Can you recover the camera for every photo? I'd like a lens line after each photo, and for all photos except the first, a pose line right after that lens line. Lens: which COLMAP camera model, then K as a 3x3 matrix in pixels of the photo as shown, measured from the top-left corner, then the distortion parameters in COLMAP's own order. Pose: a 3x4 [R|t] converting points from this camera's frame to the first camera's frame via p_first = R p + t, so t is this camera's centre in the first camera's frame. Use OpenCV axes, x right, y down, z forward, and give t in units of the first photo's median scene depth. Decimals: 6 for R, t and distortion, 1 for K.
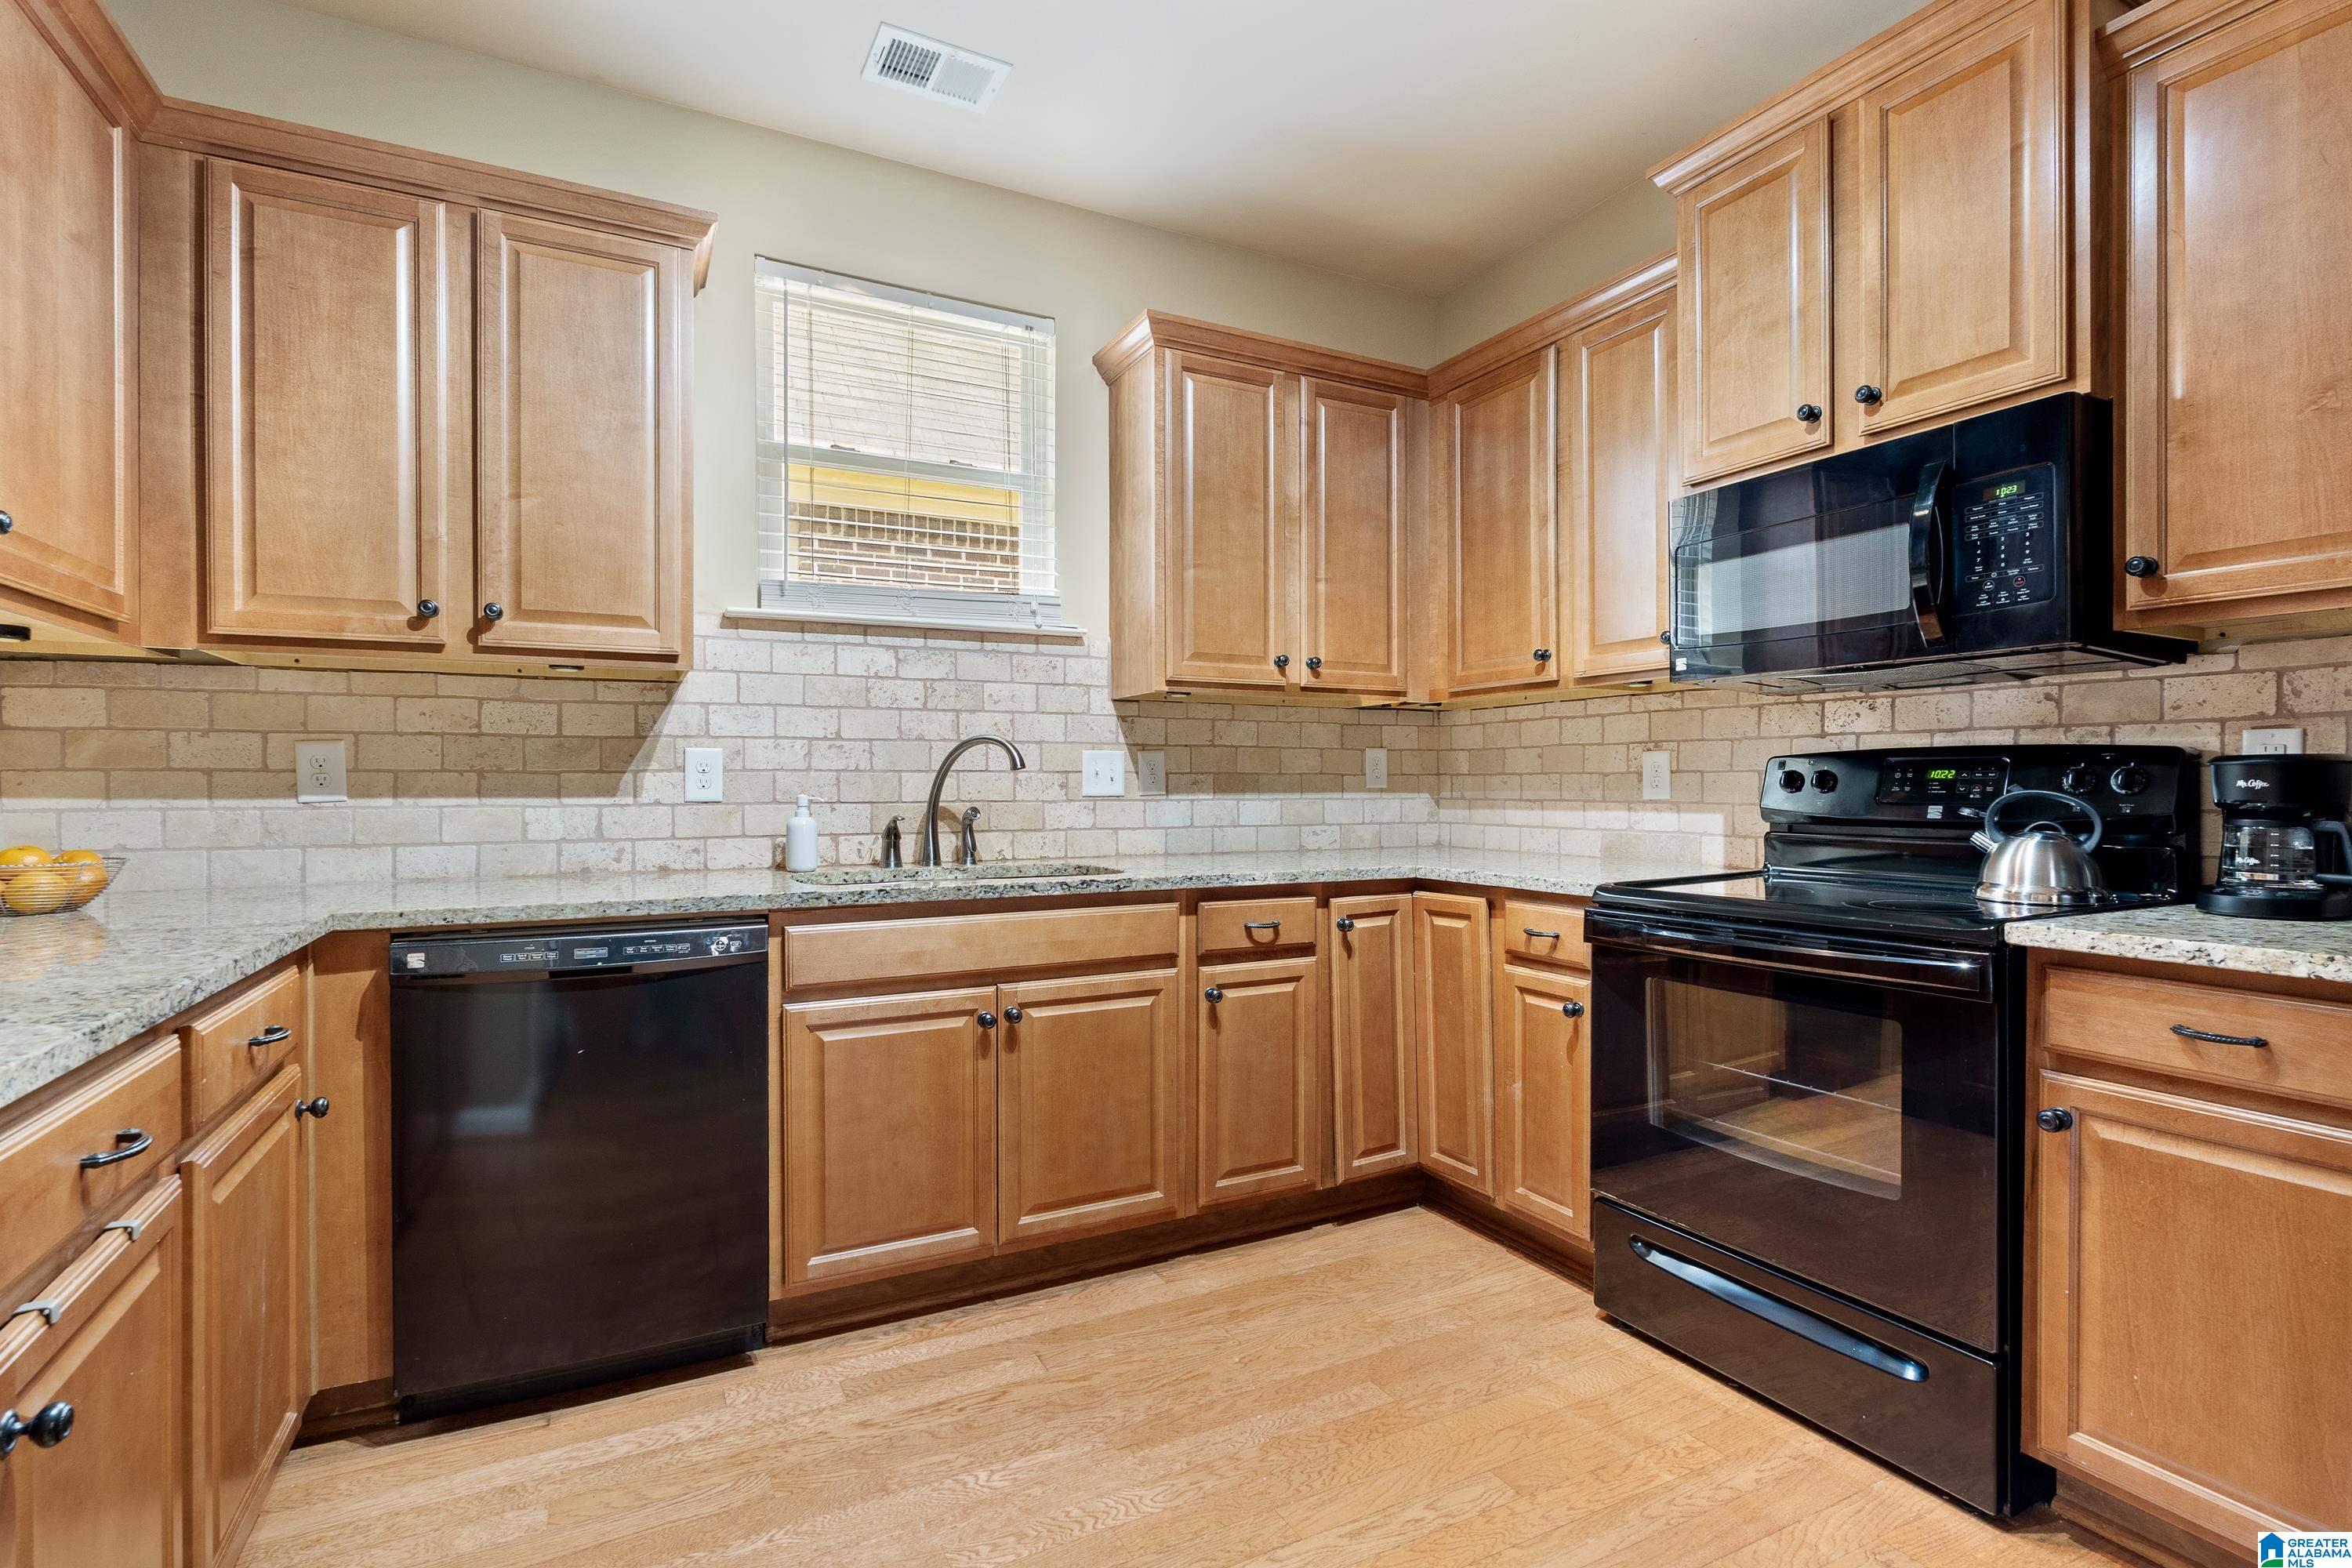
lens RADIAL K [[1120.4, 0, 1154.8], [0, 1120.4, 786.7], [0, 0, 1]] dist [0.003563, 0.001454]
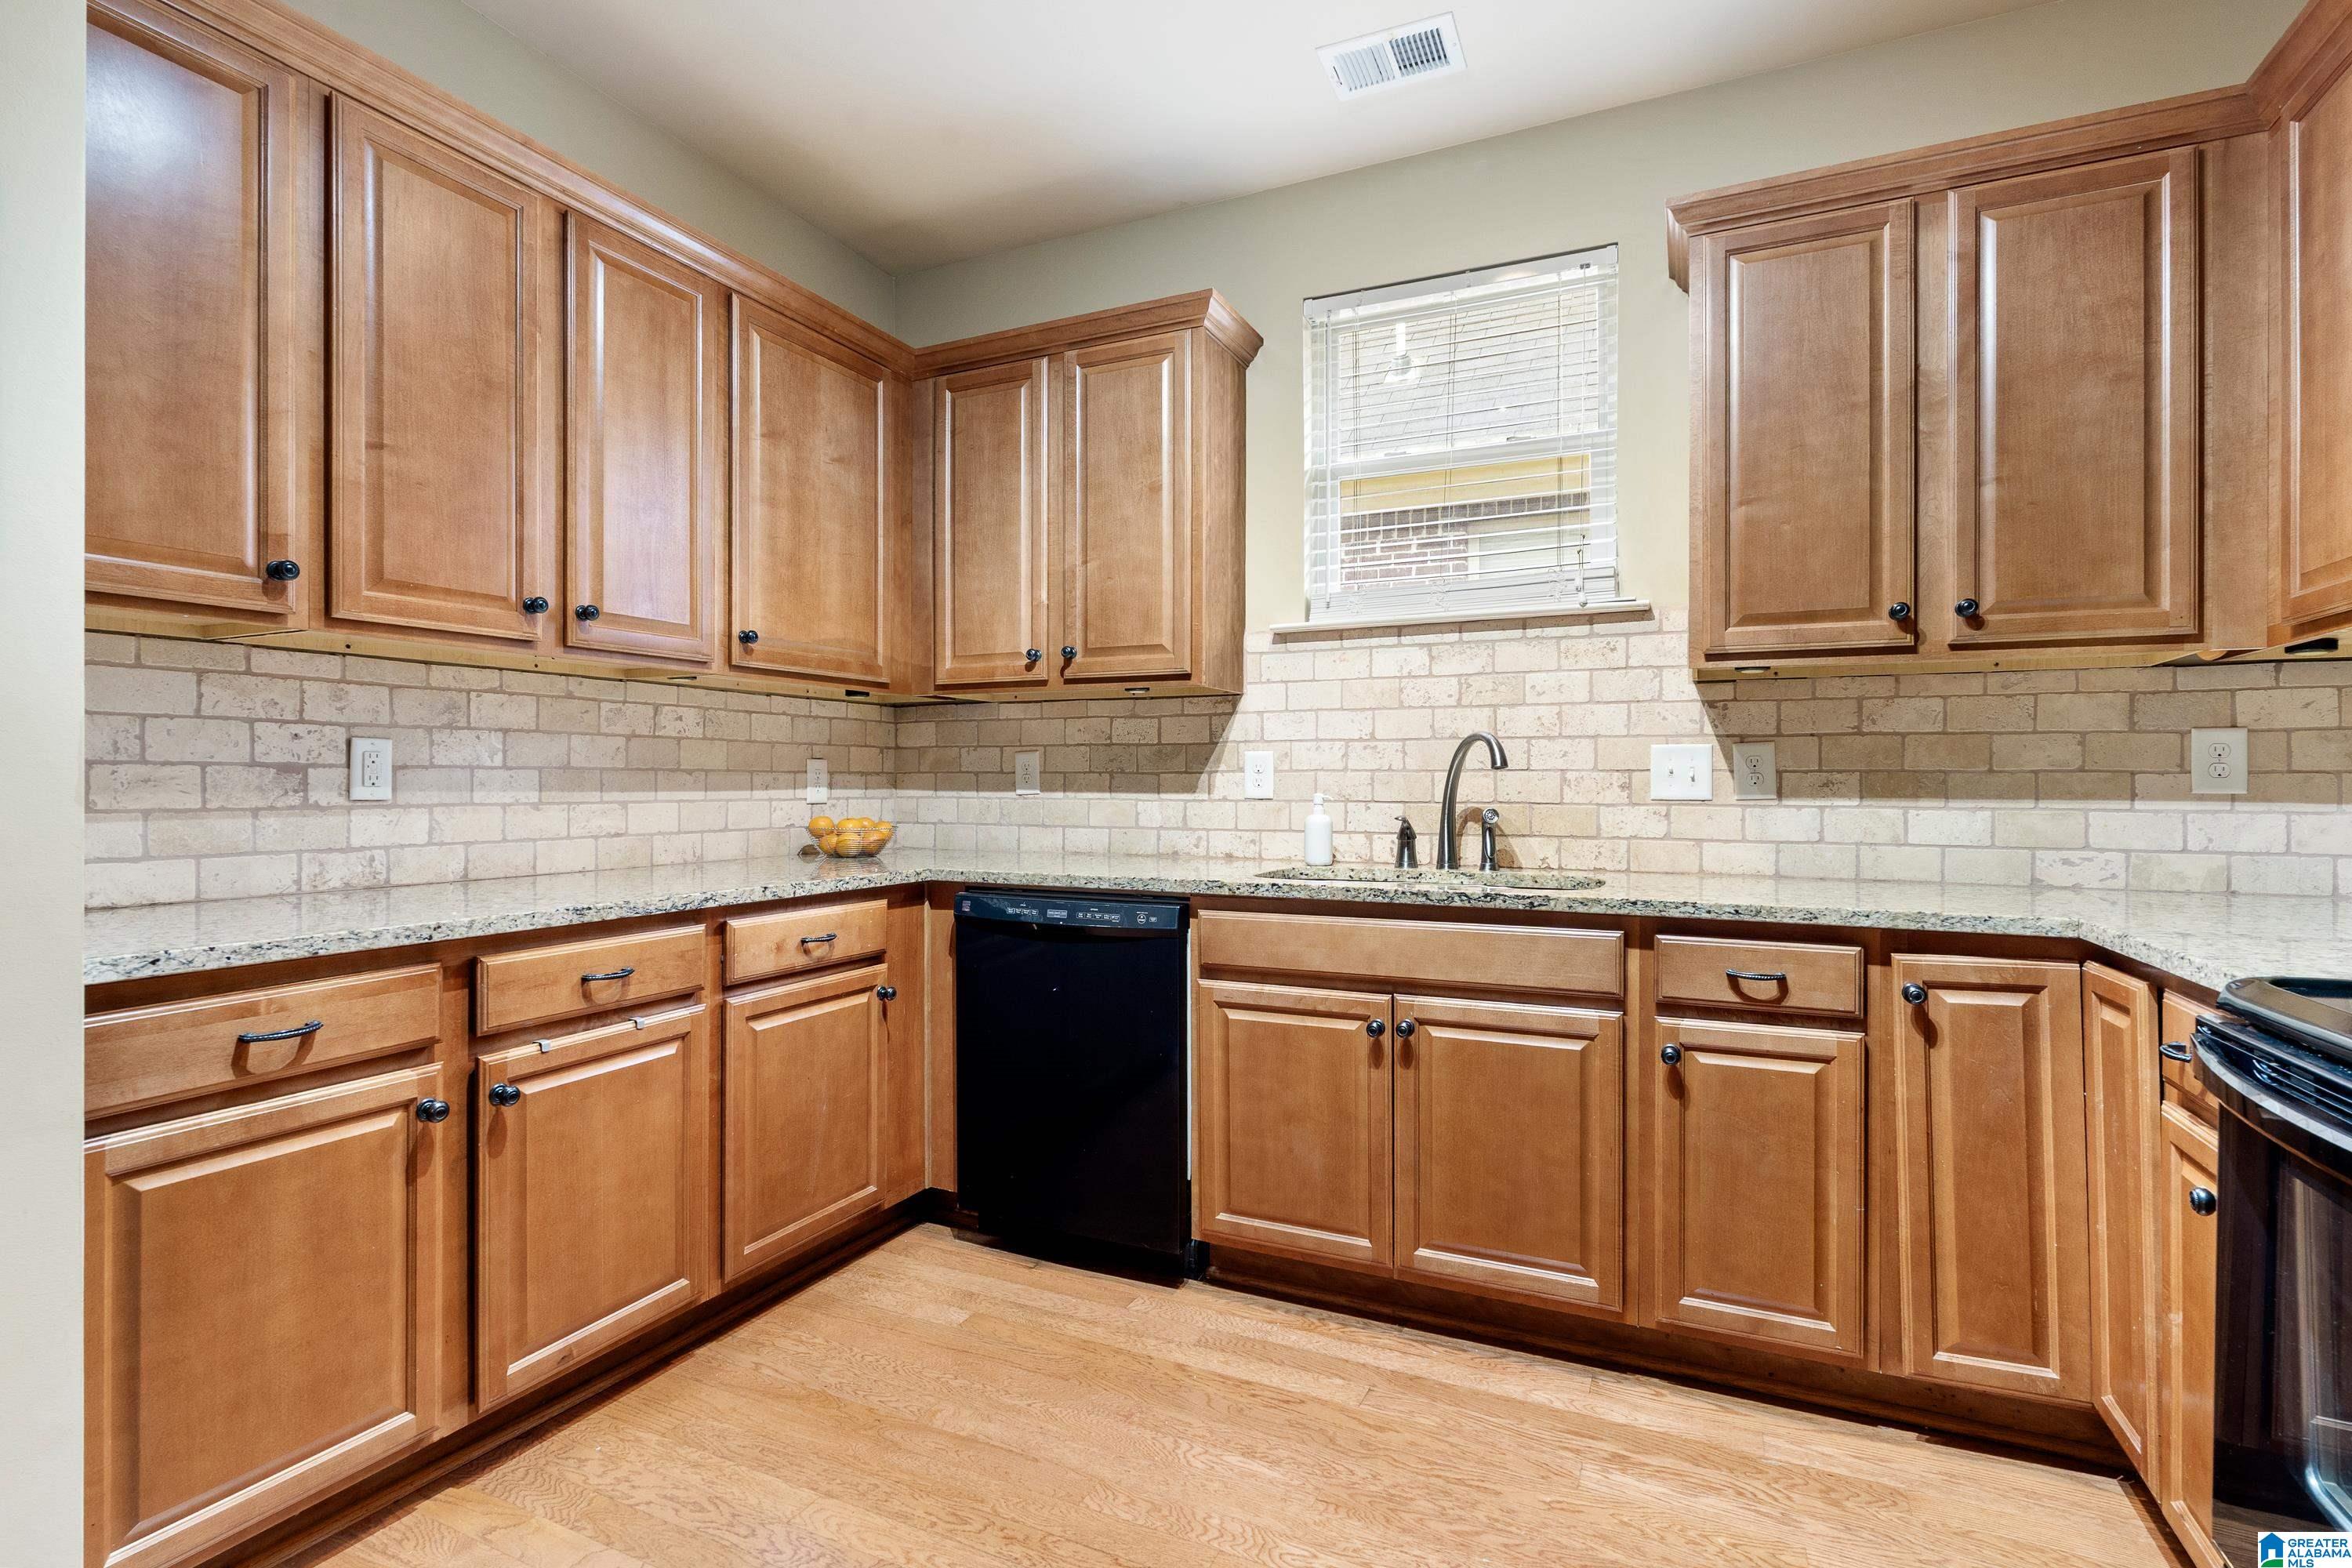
lens RADIAL K [[1120.4, 0, 1150.7], [0, 1120.4, 780.9], [0, 0, 1]] dist [0.003563, 0.001454]
pose [[0.609414, 0.002169, -0.792850, 0.486389], [-0.006341, 0.999978, -0.002138, -0.001442], [0.792827, 0.006330, 0.609414, 0.251949]]
